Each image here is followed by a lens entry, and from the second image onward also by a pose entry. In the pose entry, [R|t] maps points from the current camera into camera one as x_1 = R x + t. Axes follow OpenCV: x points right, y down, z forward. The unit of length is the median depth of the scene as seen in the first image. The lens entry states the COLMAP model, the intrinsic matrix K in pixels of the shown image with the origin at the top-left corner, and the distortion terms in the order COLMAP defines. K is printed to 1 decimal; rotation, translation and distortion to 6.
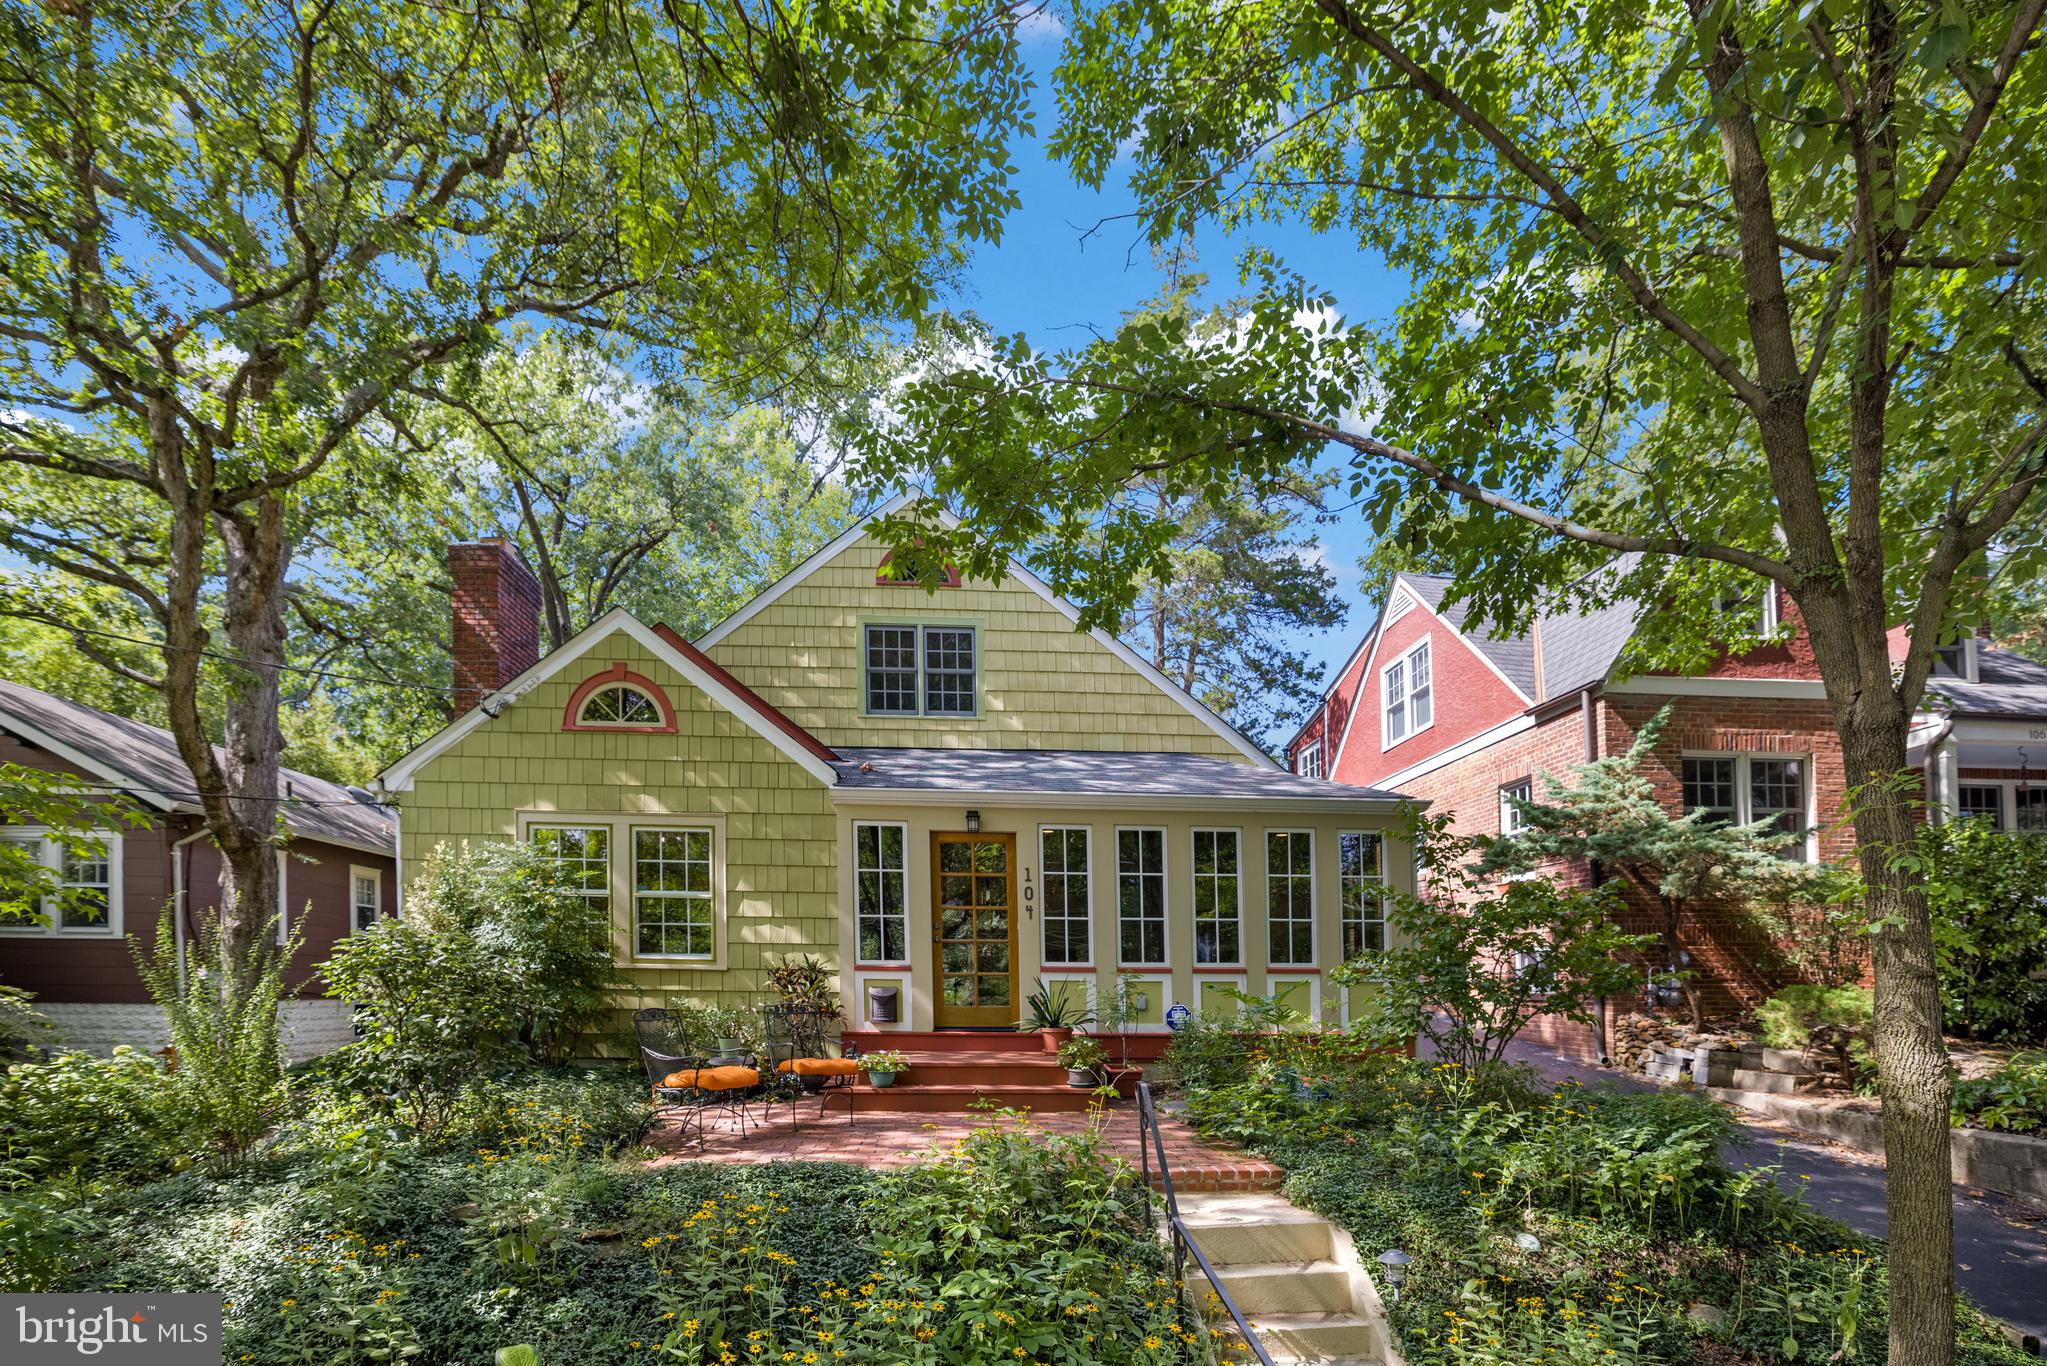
lens RADIAL K [[1430.2, 0, 1023.5], [0, 1430.2, 683.0], [0, 0, 1]] dist [-0.005525, -0.000865]
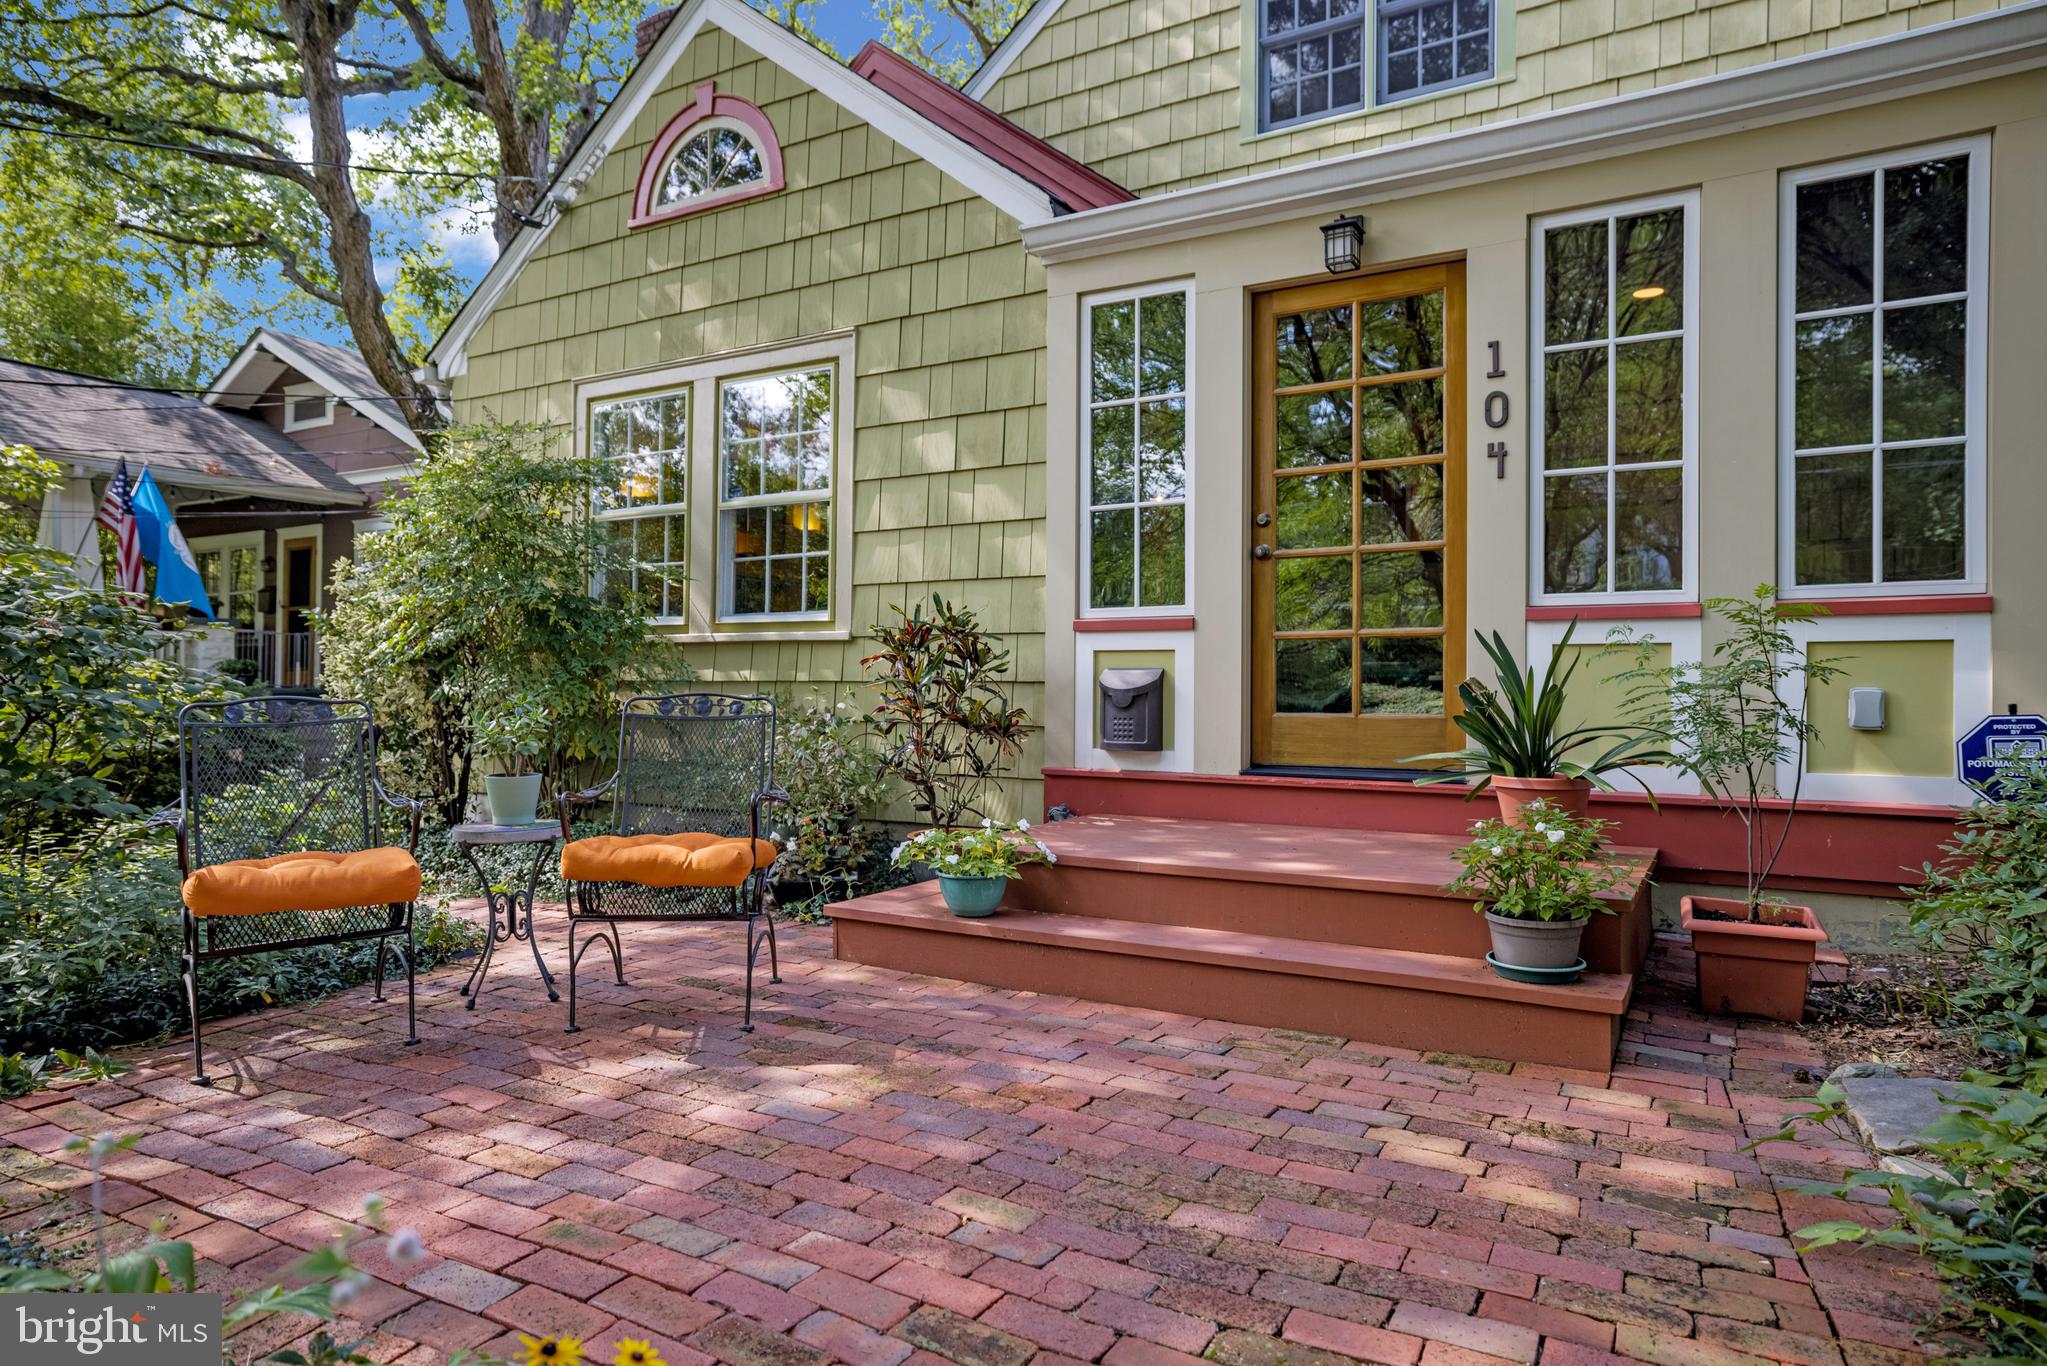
lens RADIAL K [[1295.6, 0, 1023.5], [0, 1295.6, 683.0], [0, 0, 1]] dist [-0.006459, -0.002049]
pose [[0.796554, -0.010690, -0.604473, 0.105863], [0.119255, 0.982977, 0.139766, 0.156610], [0.592689, -0.183417, 0.784269, 0.667701]]
